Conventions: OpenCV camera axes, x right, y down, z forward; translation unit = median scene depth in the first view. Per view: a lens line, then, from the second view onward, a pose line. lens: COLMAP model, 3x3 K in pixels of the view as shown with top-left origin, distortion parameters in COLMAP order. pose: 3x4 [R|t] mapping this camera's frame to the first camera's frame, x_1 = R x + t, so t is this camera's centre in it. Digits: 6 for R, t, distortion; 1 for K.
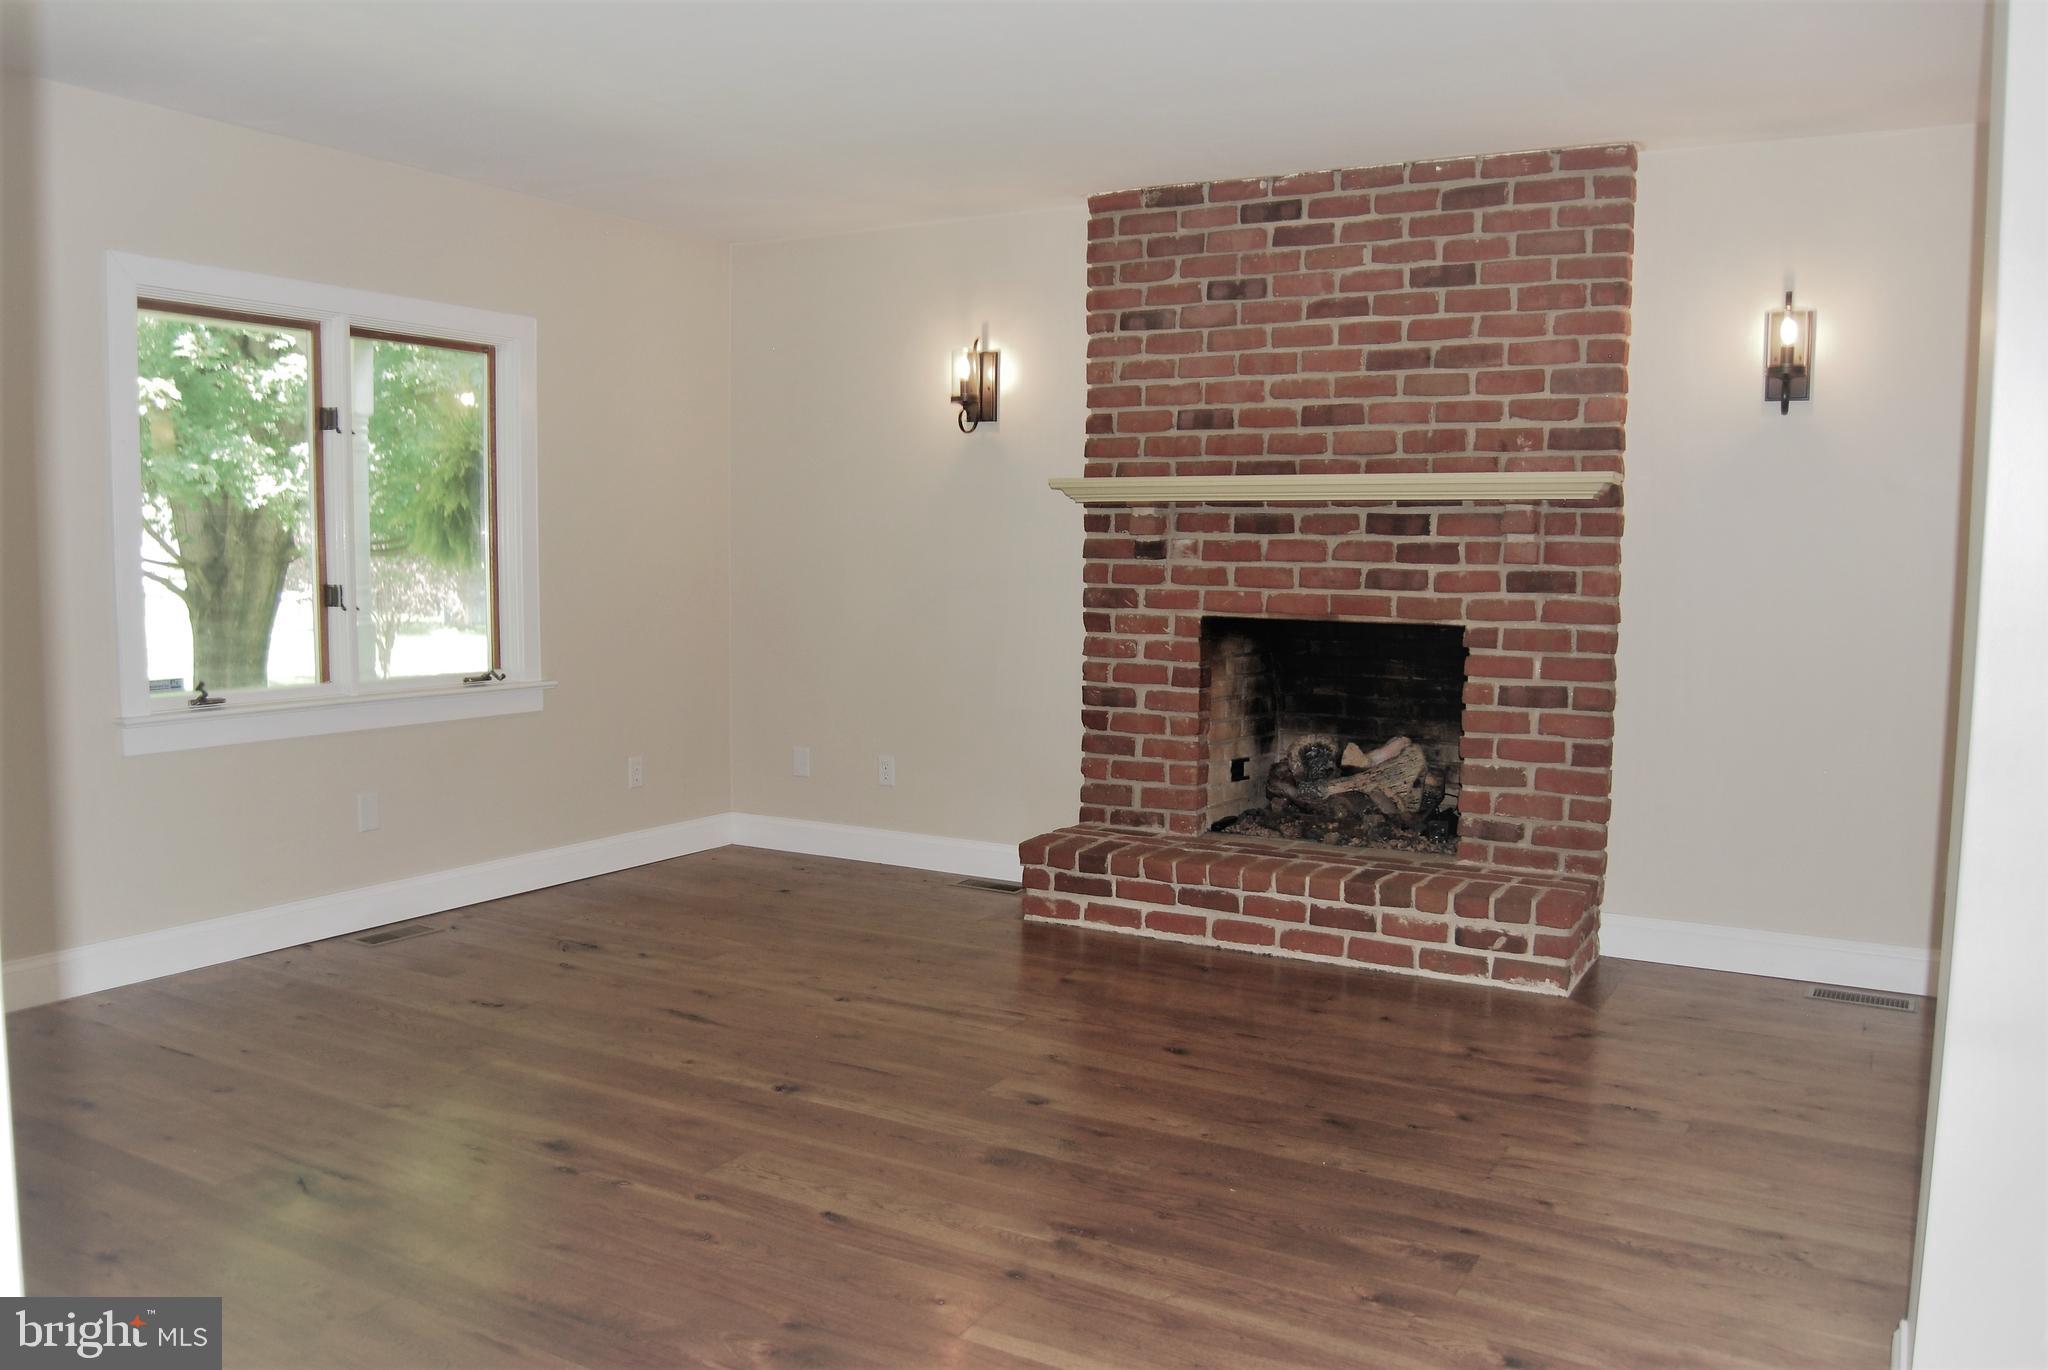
lens RADIAL K [[1605.1, 0, 1010.4], [0, 1605.1, 699.9], [0, 0, 1]] dist [-0.088418, 0.028637]
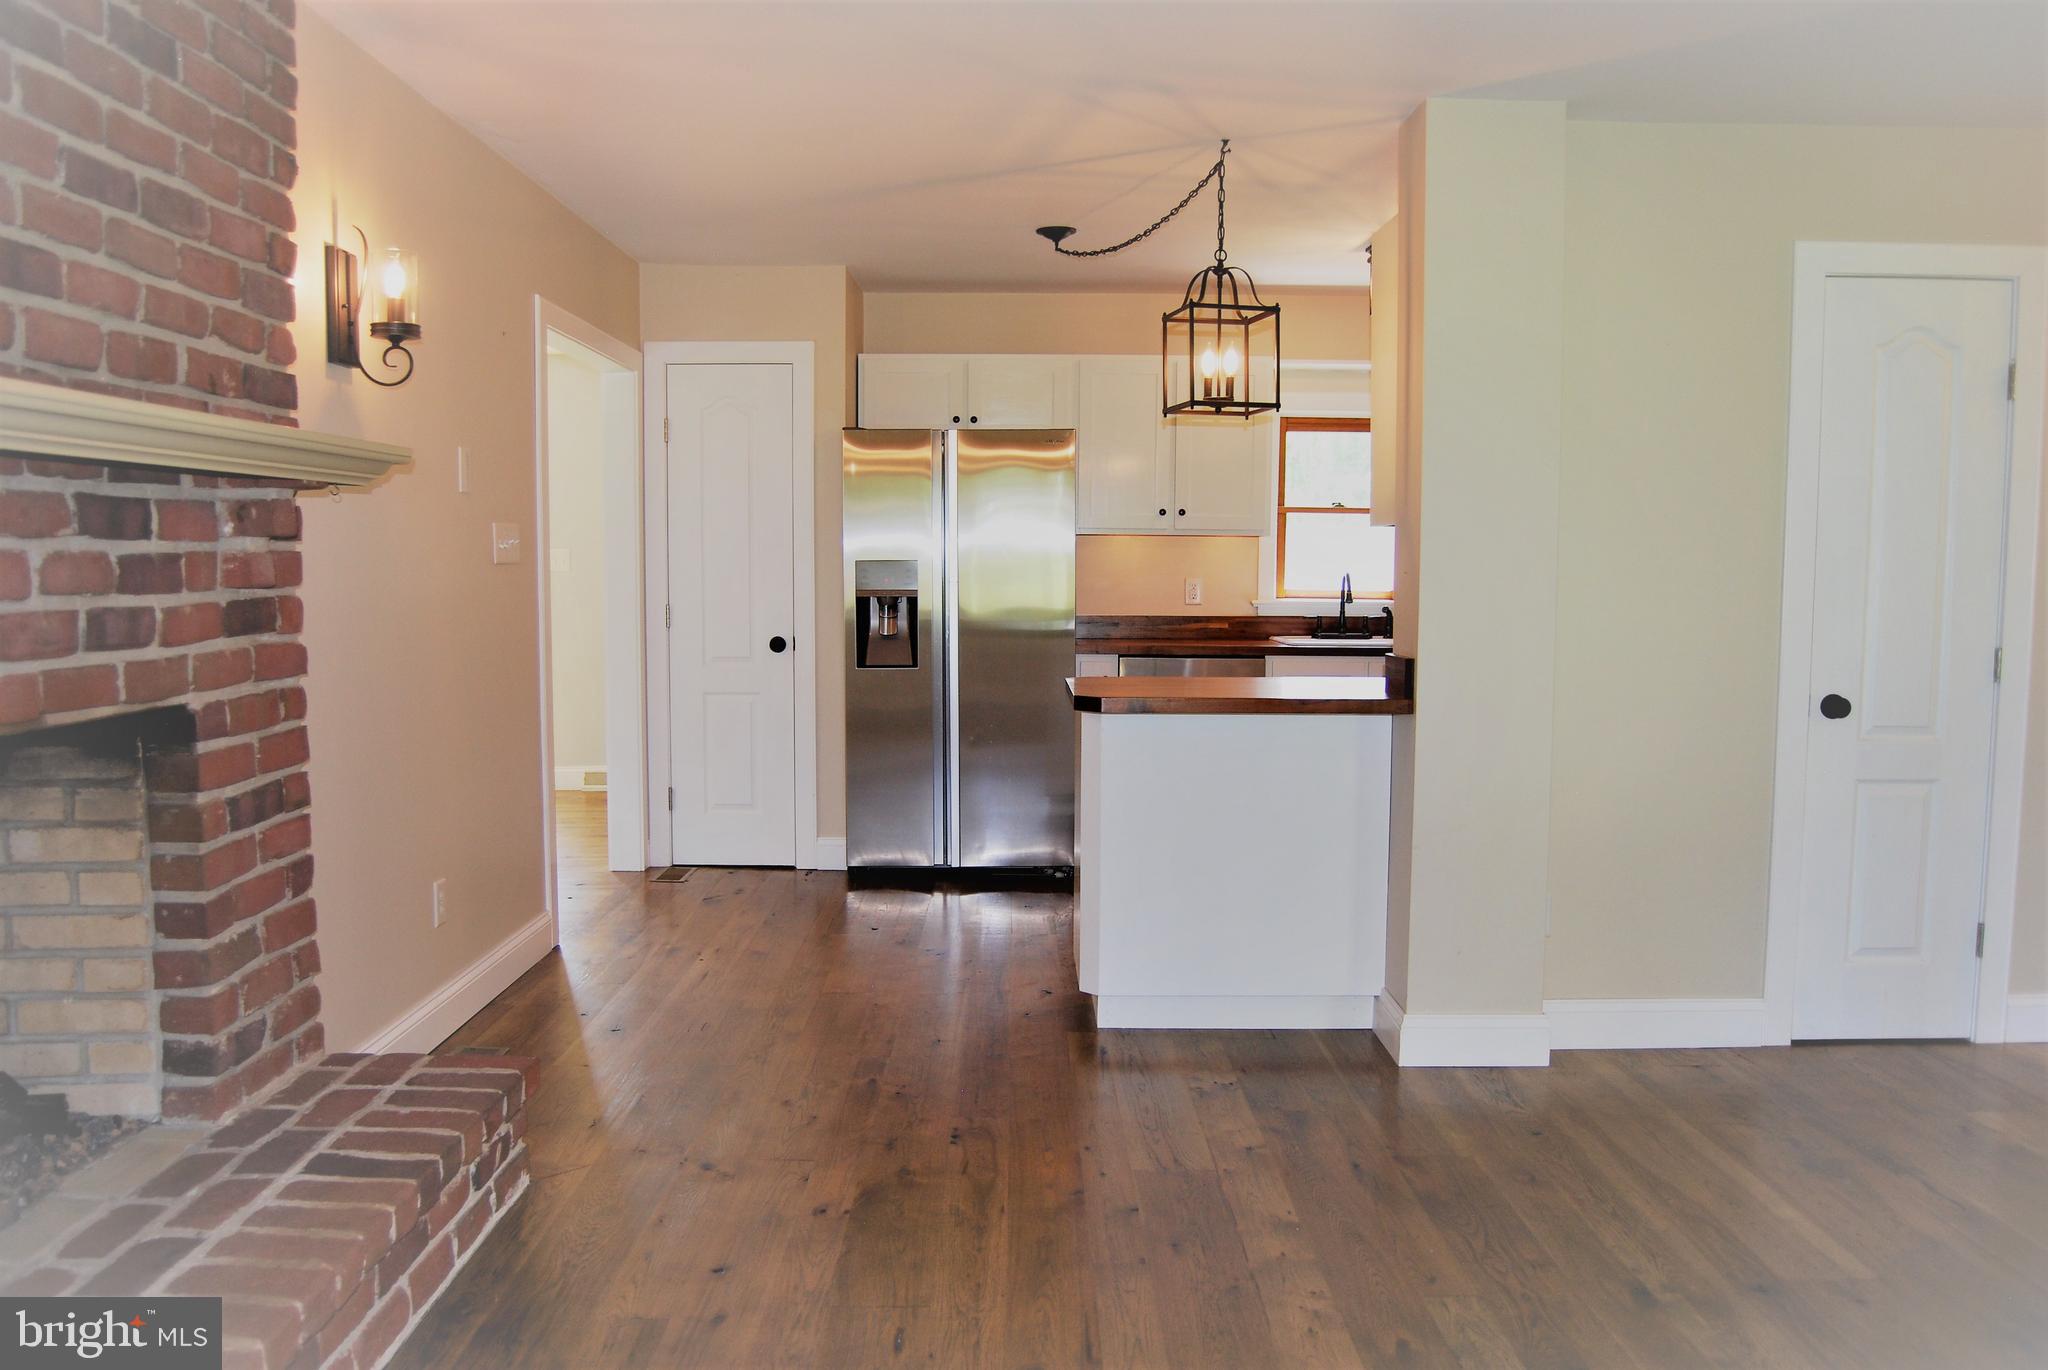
lens RADIAL K [[1605.1, 0, 1010.4], [0, 1605.1, 699.9], [0, 0, 1]] dist [-0.088418, 0.028637]
pose [[-0.495100, -0.089132, 0.864252, -0.318789], [0.071593, 0.987156, 0.142821, -0.103436], [-0.865881, 0.132585, -0.482360, 1.002219]]
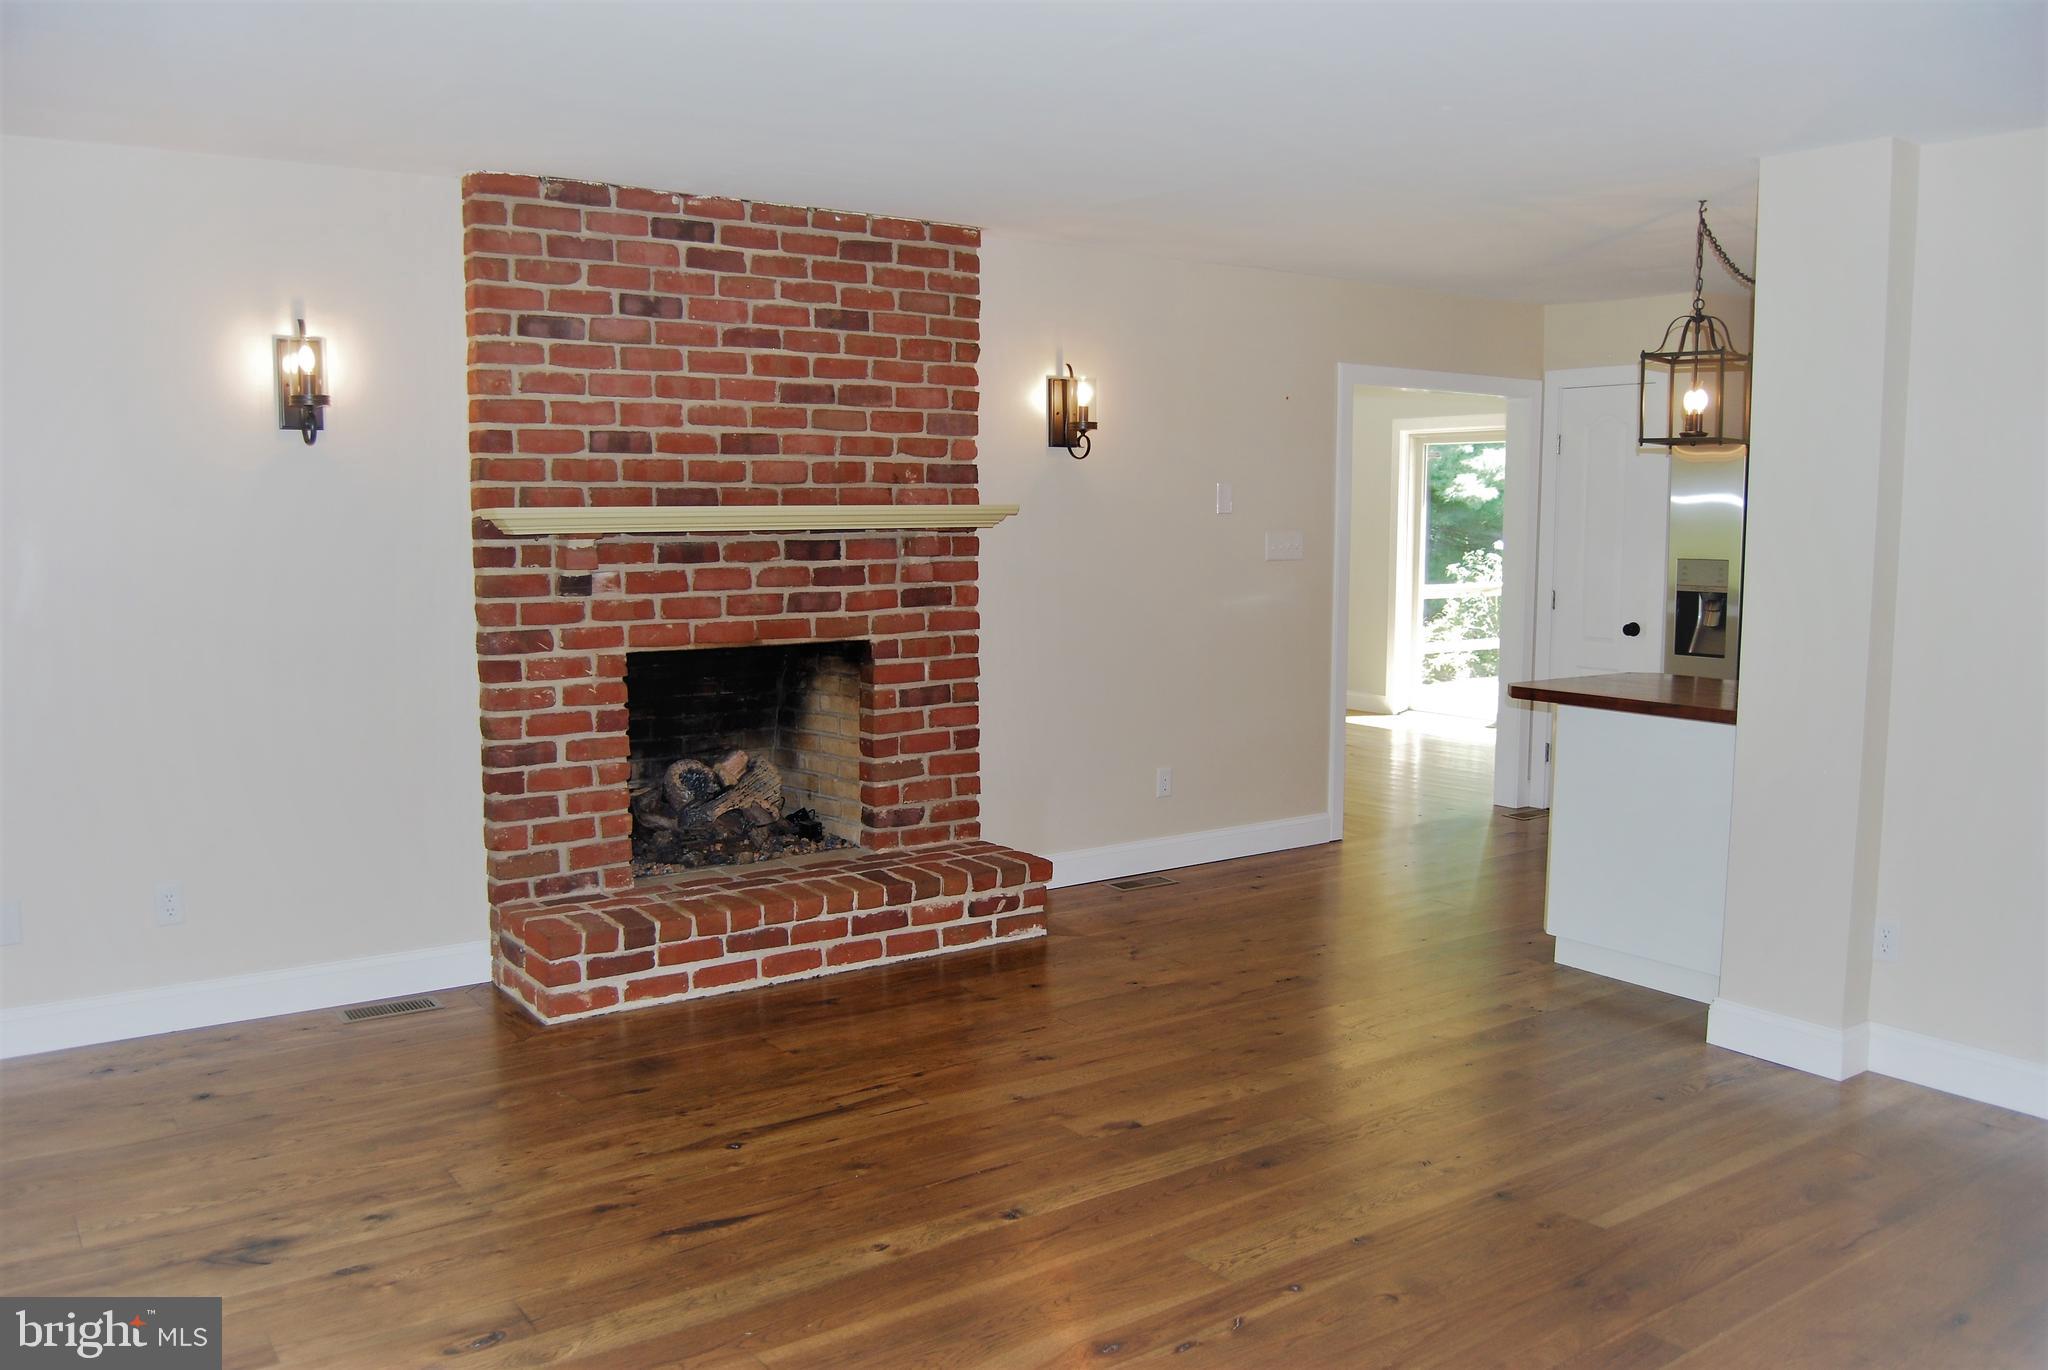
lens RADIAL K [[1605.1, 0, 1010.4], [0, 1605.1, 699.9], [0, 0, 1]] dist [-0.088418, 0.028637]
pose [[0.421670, -0.119462, 0.898845, -0.671134], [0.089943, 0.991905, 0.089635, -0.094926], [-0.902277, 0.043049, 0.429002, 0.430316]]
